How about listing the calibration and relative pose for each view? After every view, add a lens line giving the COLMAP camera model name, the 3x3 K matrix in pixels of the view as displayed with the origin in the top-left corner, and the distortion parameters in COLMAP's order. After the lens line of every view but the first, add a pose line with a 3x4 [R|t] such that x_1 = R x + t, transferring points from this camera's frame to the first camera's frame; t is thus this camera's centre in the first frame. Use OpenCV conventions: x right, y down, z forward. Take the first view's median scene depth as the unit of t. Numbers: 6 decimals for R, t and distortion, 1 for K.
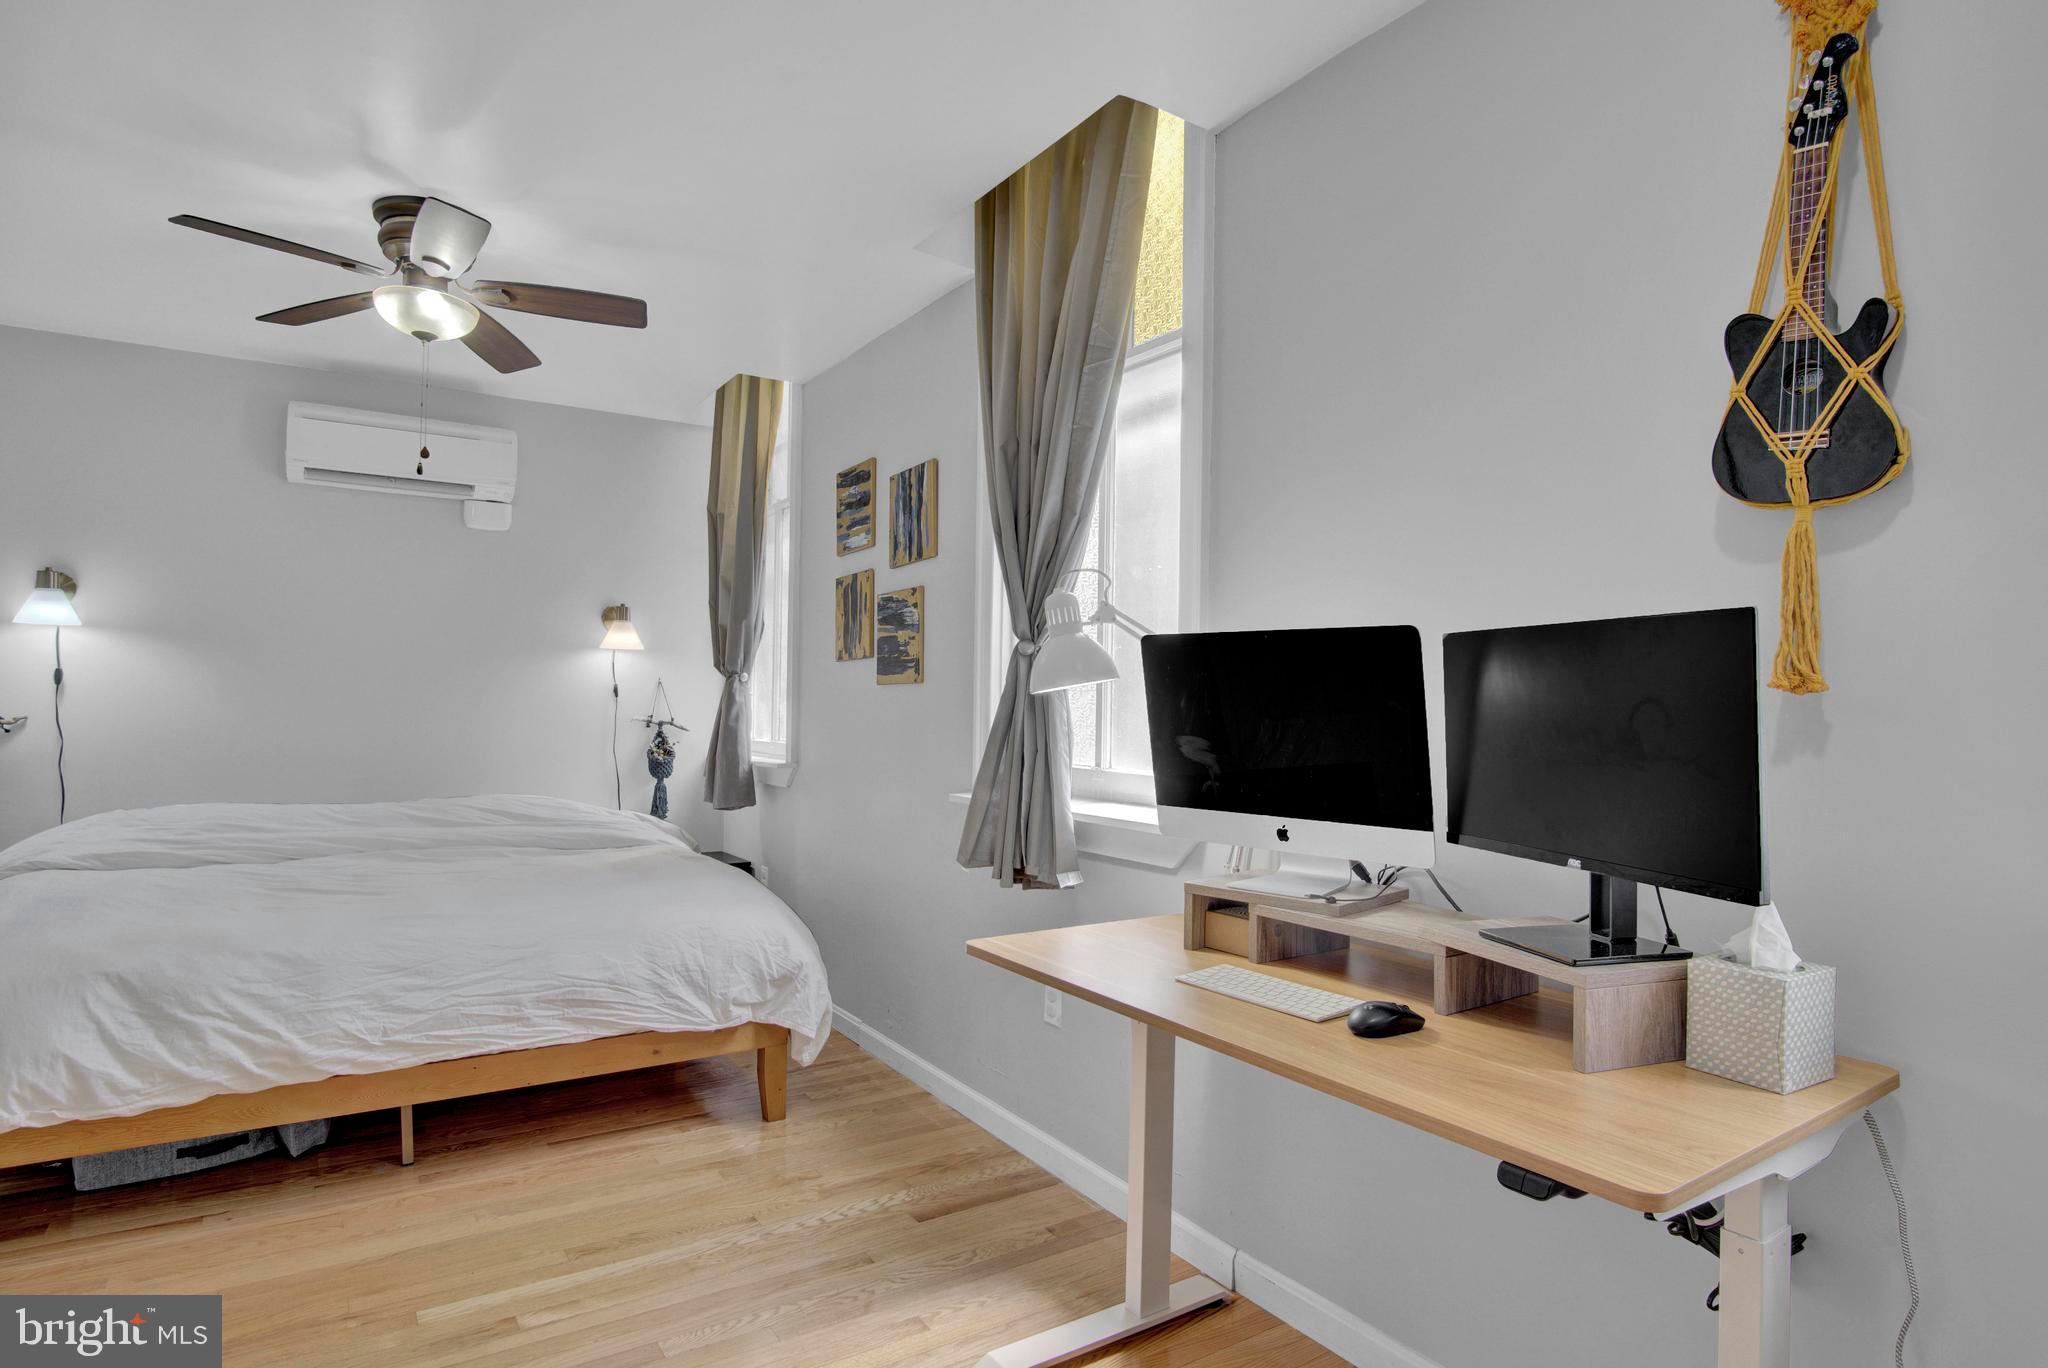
lens RADIAL K [[1095.2, 0, 1021.0], [0, 1095.2, 695.8], [0, 0, 1]] dist [-0.035068, 0.009552]
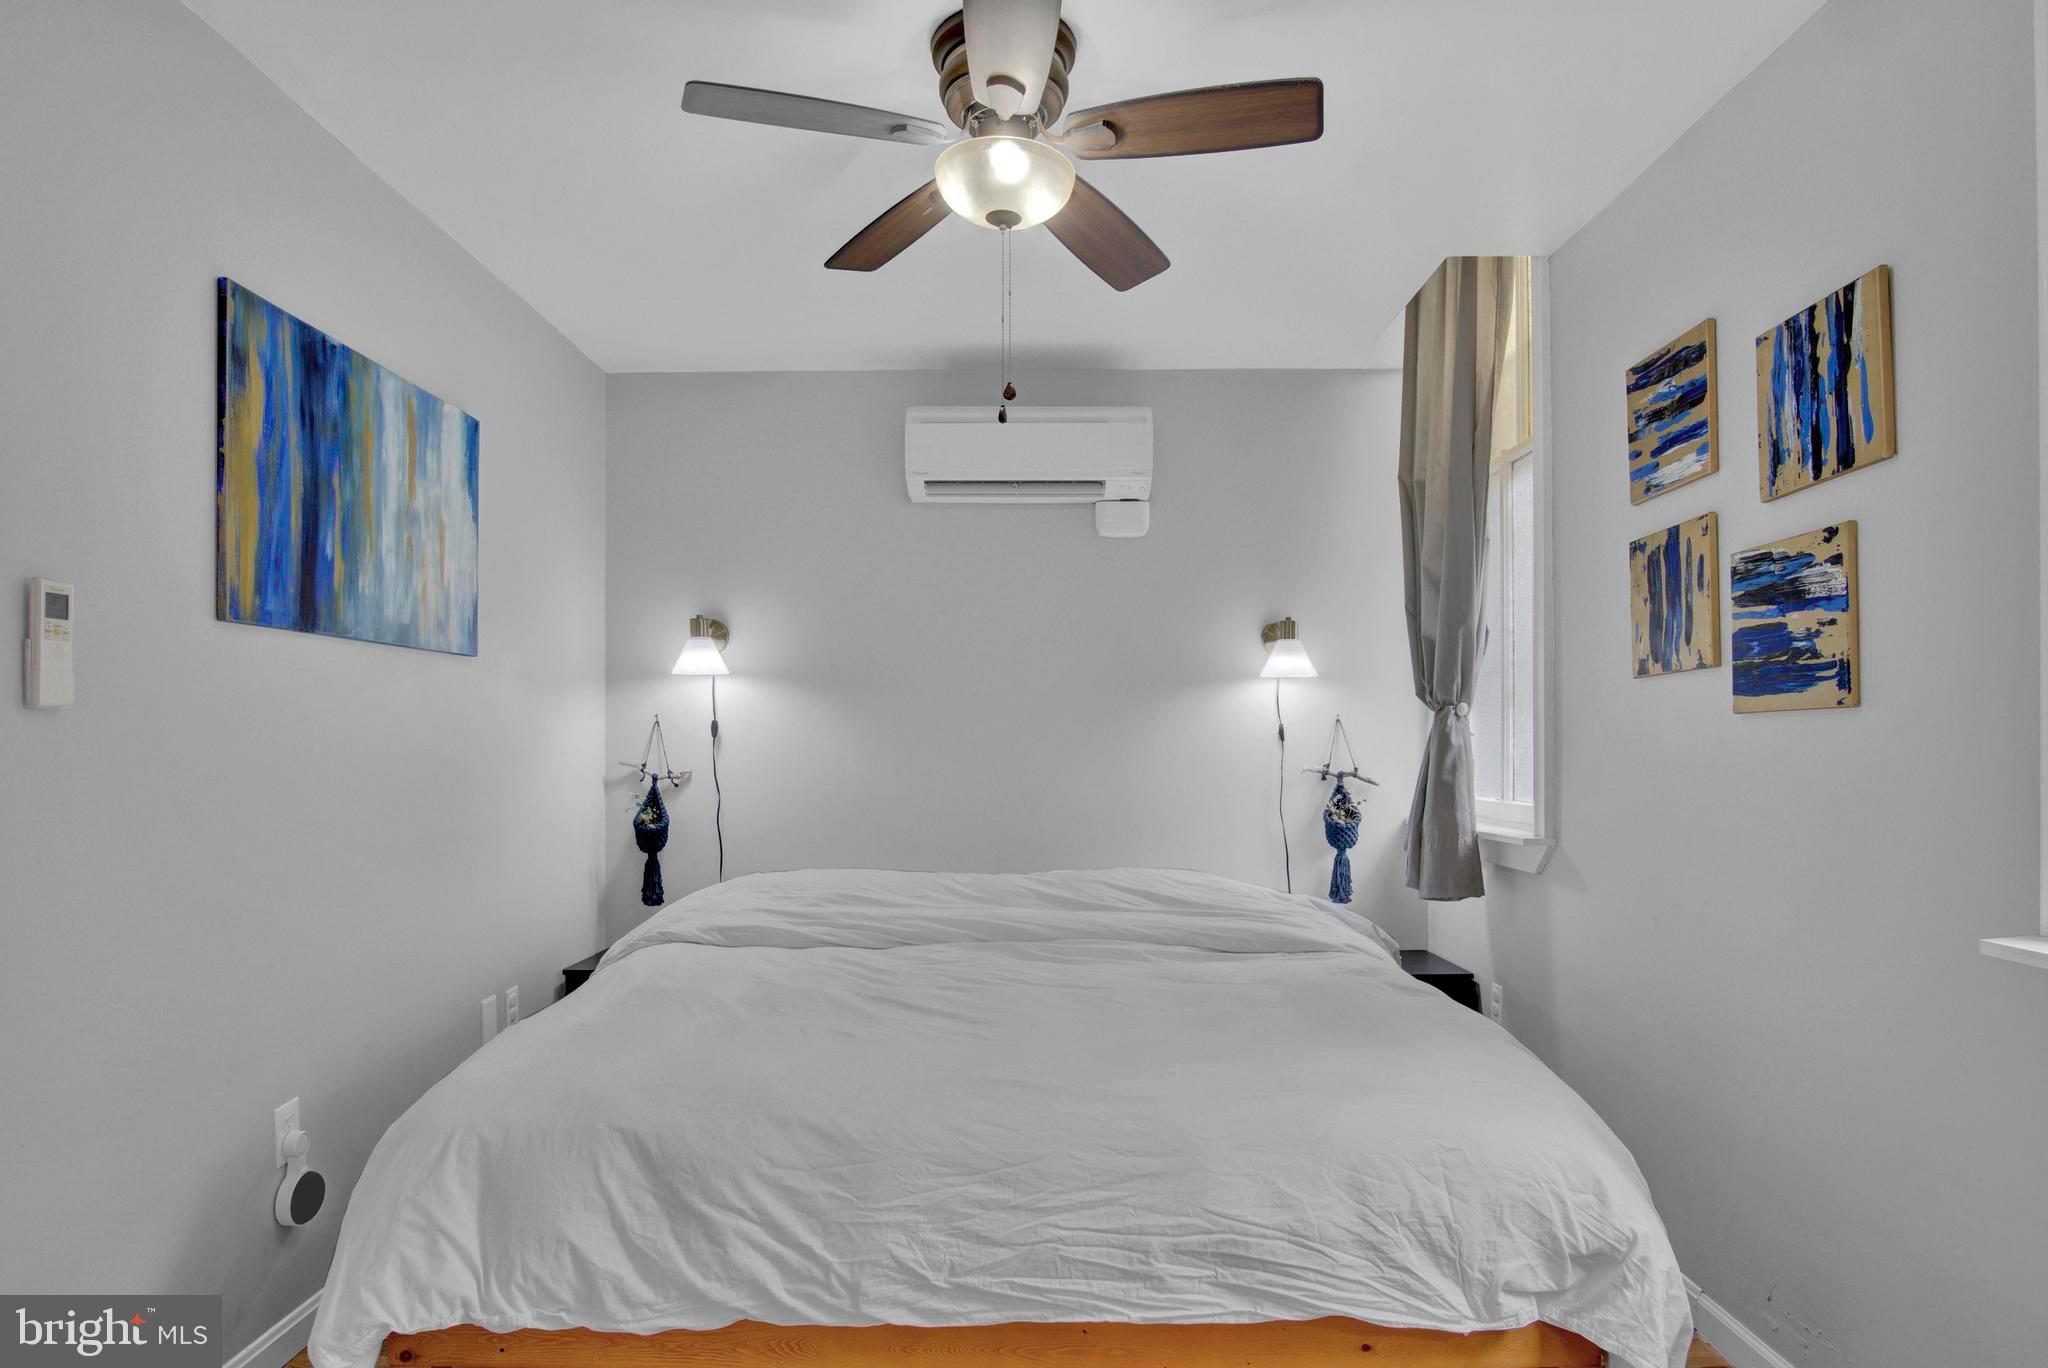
lens RADIAL K [[1095.2, 0, 1006.6], [0, 1095.2, 722.3], [0, 0, 1]] dist [-0.035068, 0.009552]
pose [[0.828930, -0.023923, -0.558841, -0.134043], [0.017407, 0.999704, -0.016975, -0.002729], [0.559082, 0.004343, 0.829101, 0.334585]]
